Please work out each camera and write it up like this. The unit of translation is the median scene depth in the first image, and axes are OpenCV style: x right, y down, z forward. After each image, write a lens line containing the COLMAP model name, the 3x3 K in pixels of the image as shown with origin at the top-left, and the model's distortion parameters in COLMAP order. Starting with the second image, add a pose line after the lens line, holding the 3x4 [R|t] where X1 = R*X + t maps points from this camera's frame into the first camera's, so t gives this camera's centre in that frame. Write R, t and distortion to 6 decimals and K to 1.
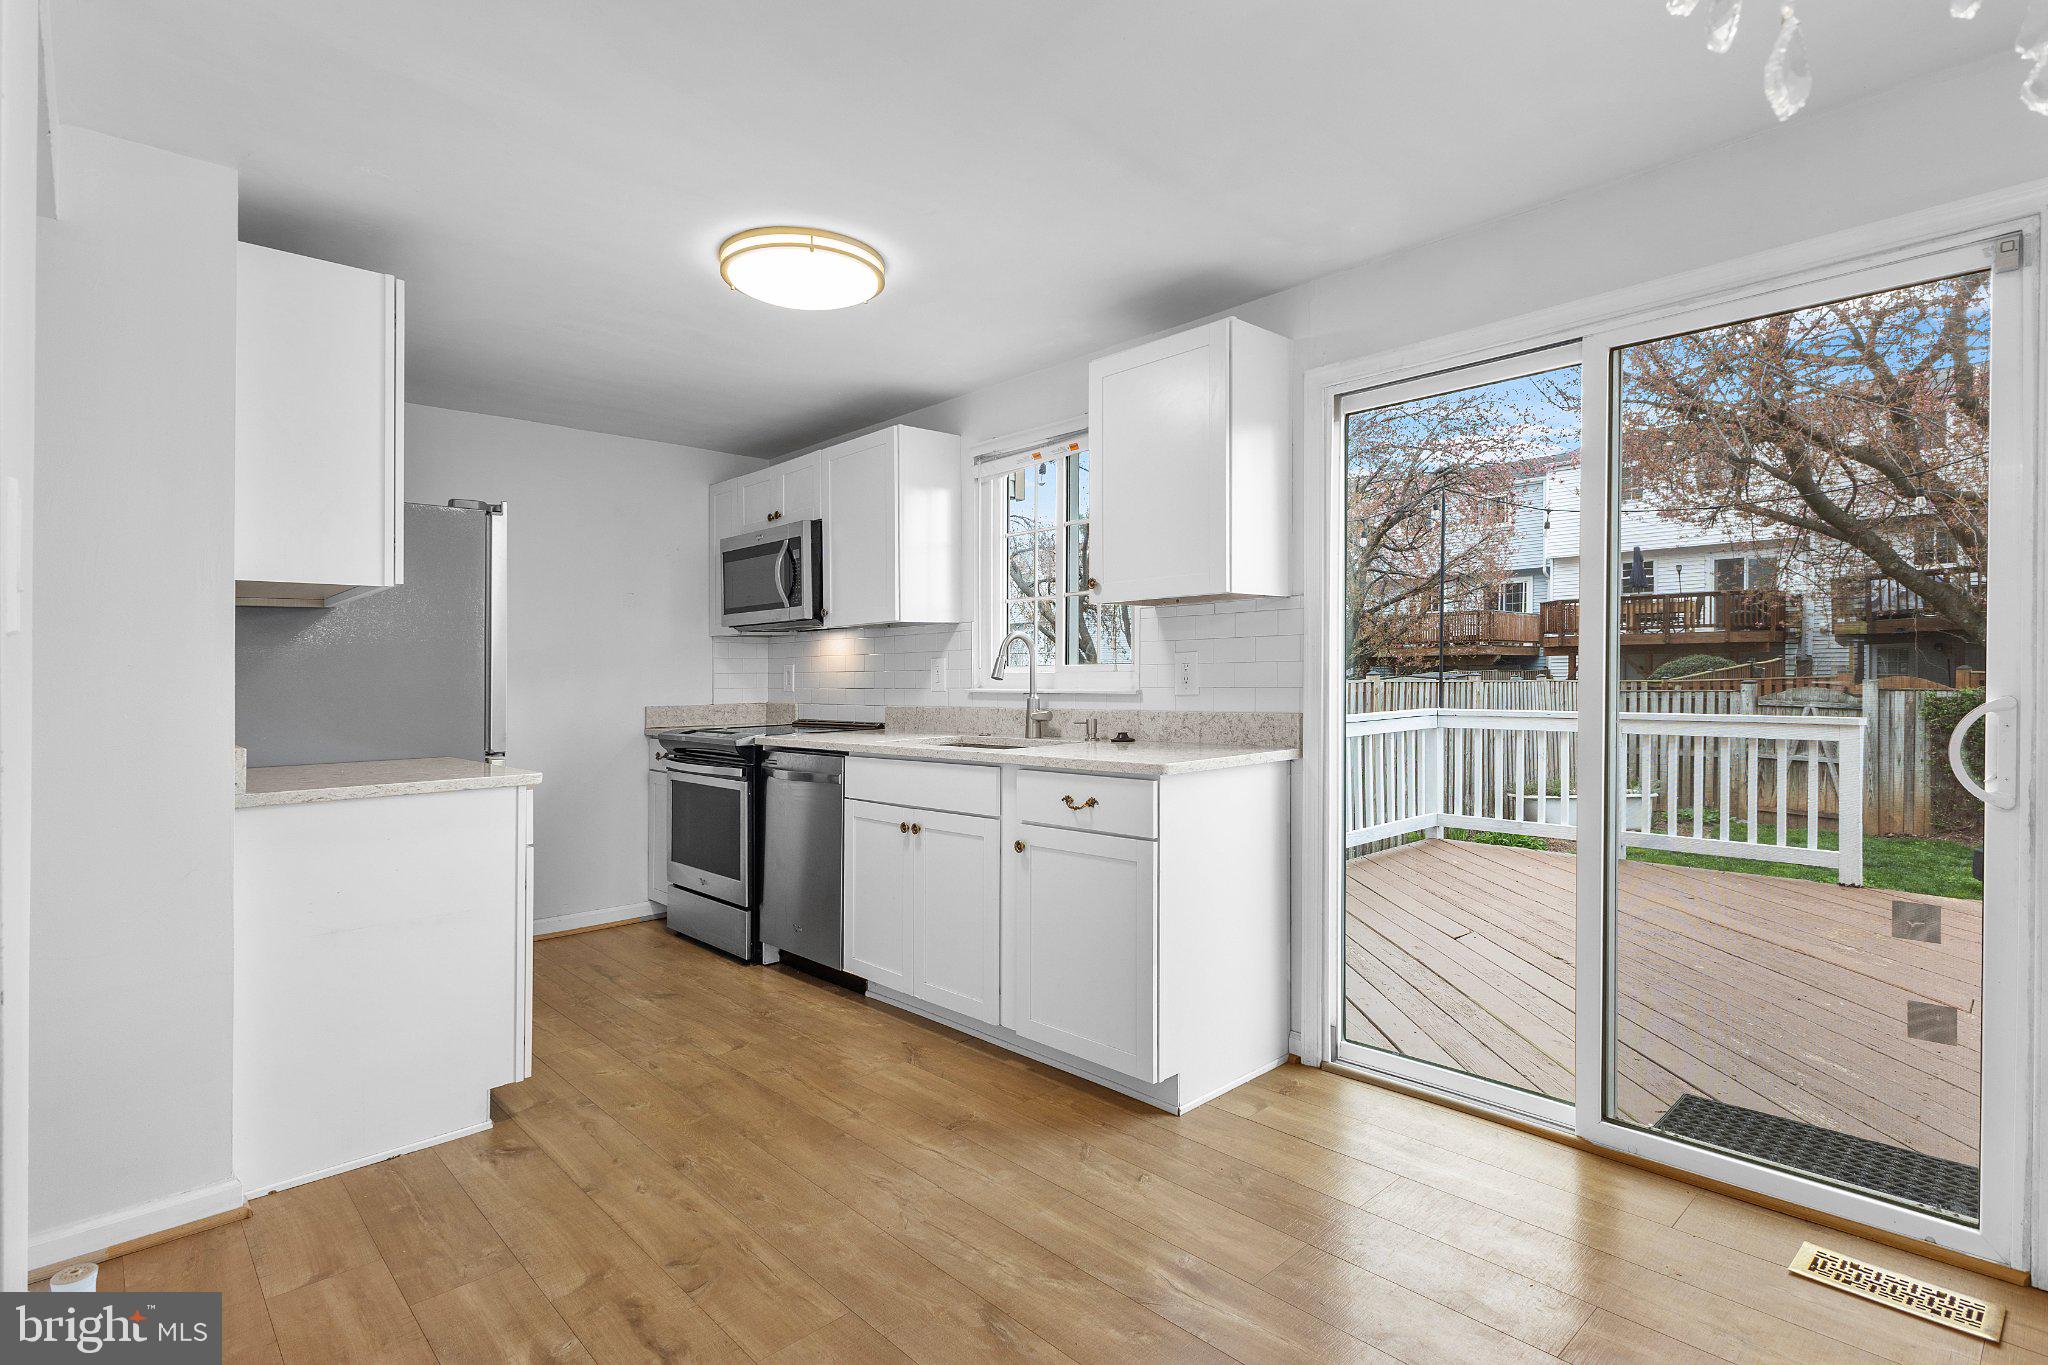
lens RADIAL K [[997.4, 0, 1058.6], [0, 997.4, 675.8], [0, 0, 1]] dist [0.011453, -0.009146]
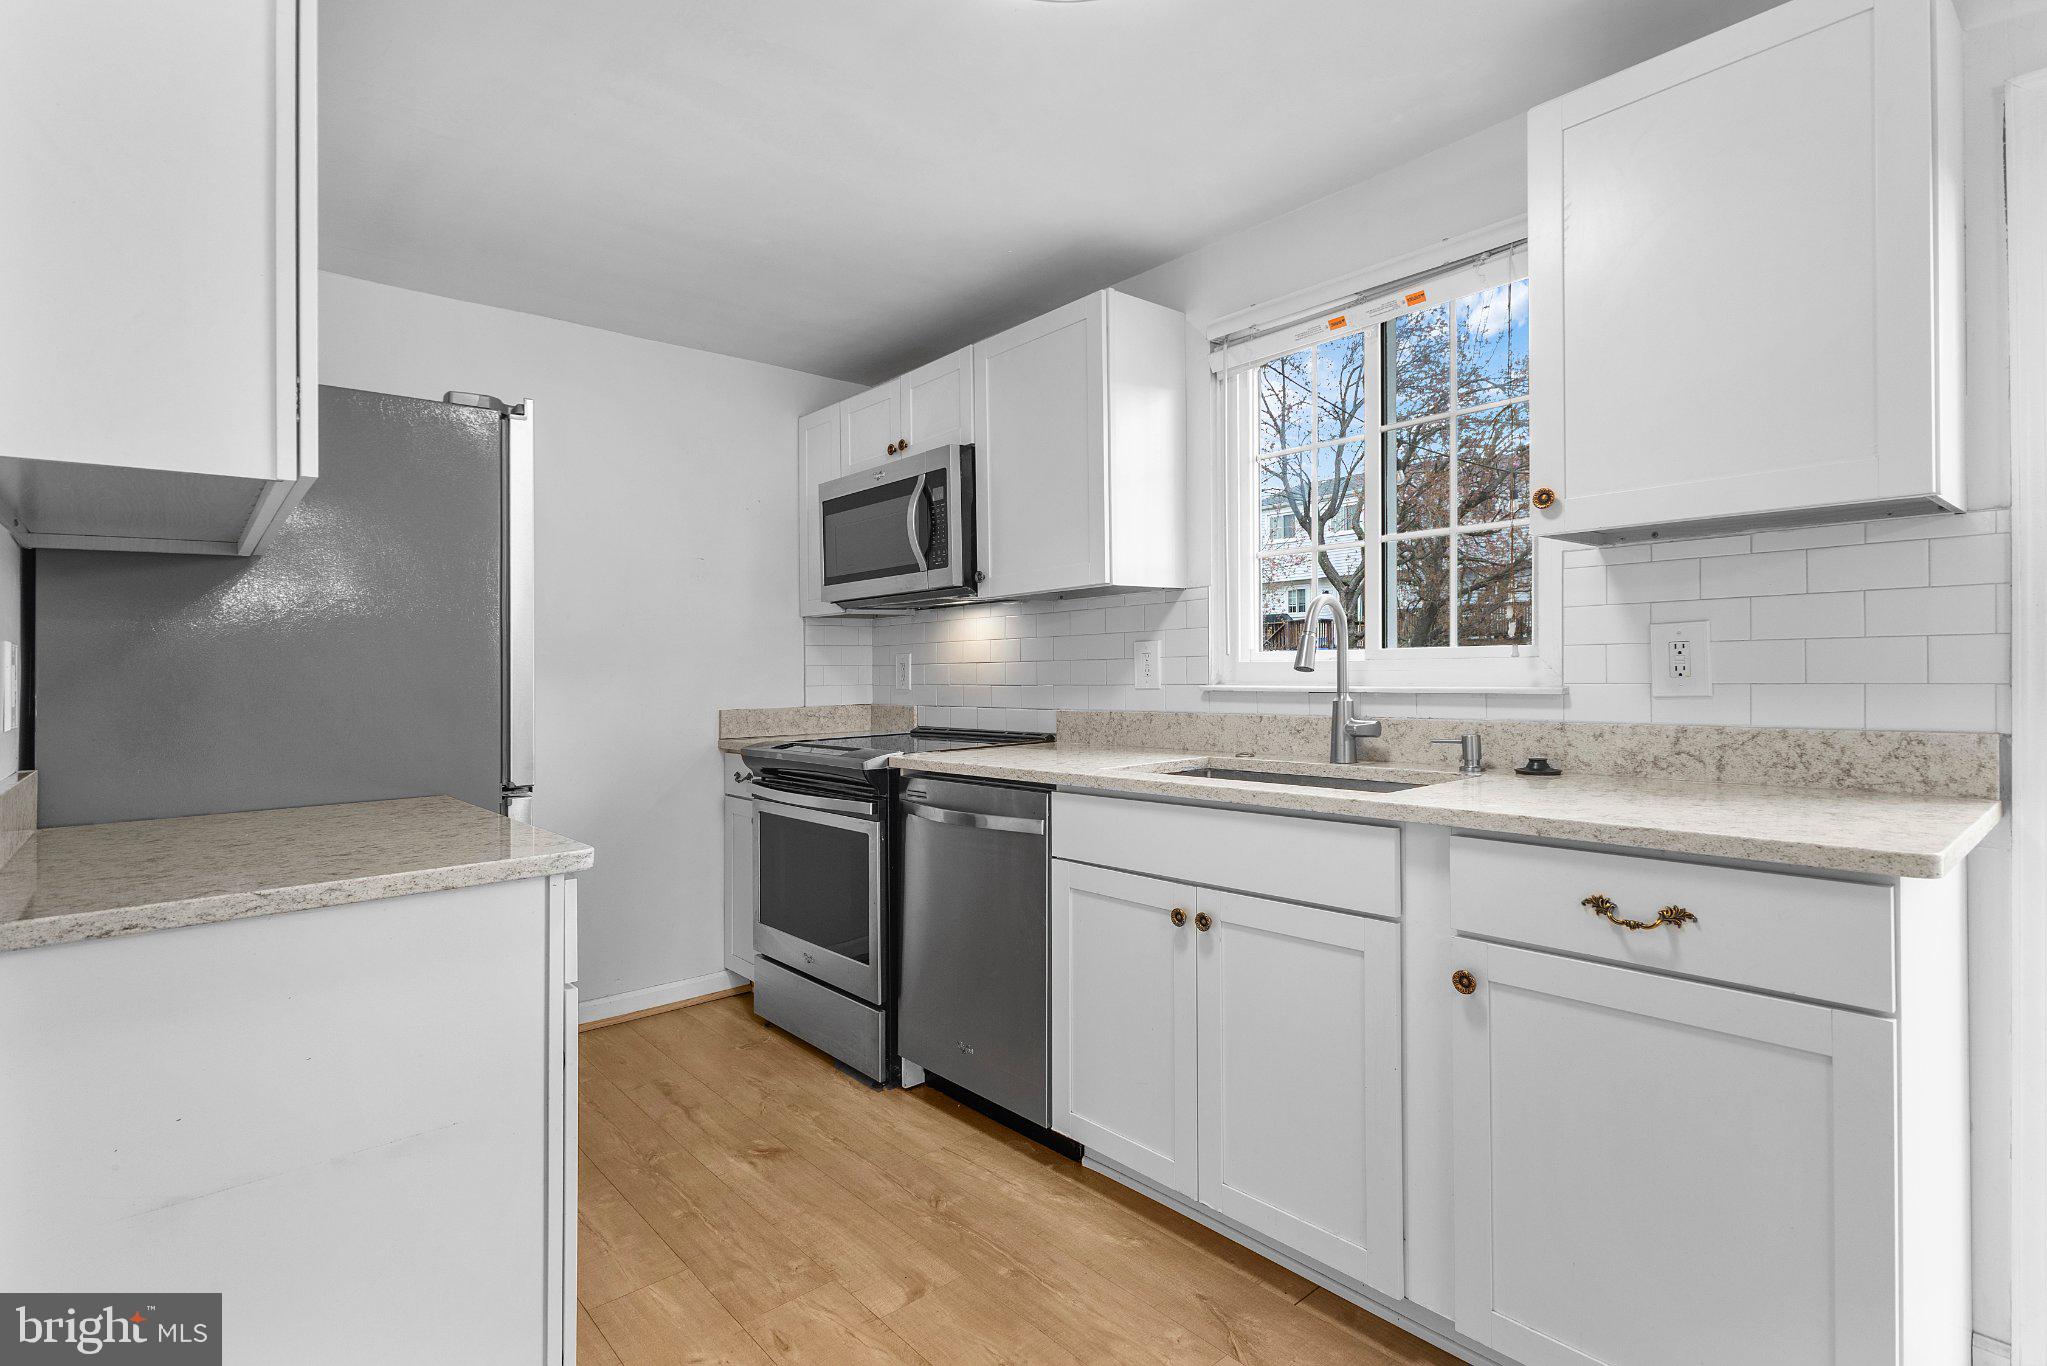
lens RADIAL K [[996.9, 0, 1026.7], [0, 996.9, 674.5], [0, 0, 1]] dist [0.011453, -0.009146]
pose [[0.998506, -0.003097, -0.054550, -0.214969], [0.003296, 0.999988, 0.003556, 0.003537], [0.054539, -0.003730, 0.998505, 0.402723]]
